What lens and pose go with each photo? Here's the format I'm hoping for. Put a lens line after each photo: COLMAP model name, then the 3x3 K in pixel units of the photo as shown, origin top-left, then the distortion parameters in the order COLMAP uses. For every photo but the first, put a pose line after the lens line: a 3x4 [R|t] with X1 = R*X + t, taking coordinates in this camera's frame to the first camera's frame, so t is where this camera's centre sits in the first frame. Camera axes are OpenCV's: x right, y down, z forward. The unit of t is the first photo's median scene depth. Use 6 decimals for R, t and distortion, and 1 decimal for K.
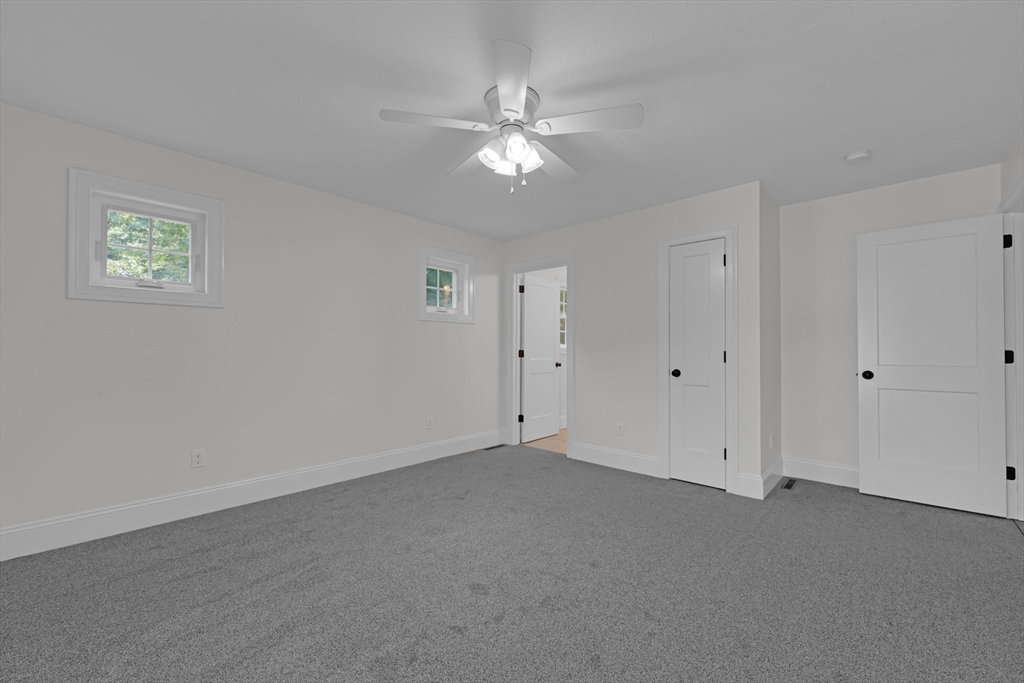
lens RADIAL K [[411.6, 0, 512.3], [0, 411.6, 345.8], [0, 0, 1]] dist [-0.002037, 0.001155]
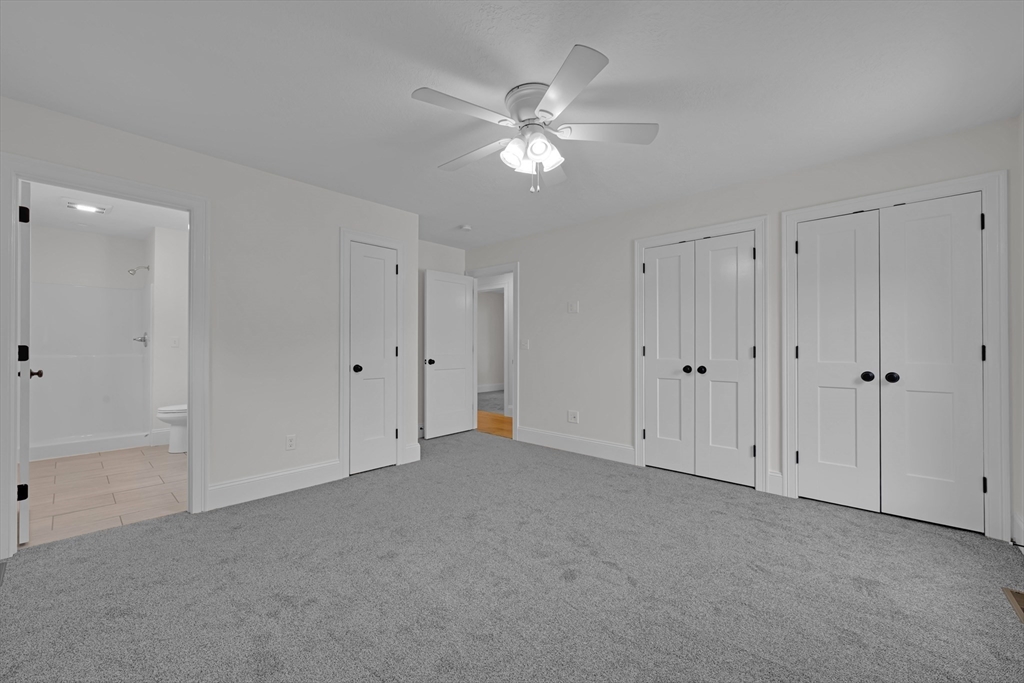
lens RADIAL K [[411.6, 0, 505.4], [0, 411.6, 343.5], [0, 0, 1]] dist [-0.002037, 0.001155]
pose [[0.009576, 0.003362, 0.999948, -0.673256], [-0.011220, 0.999932, -0.003254, 0.005161], [-0.999891, -0.011189, 0.009613, 0.693376]]
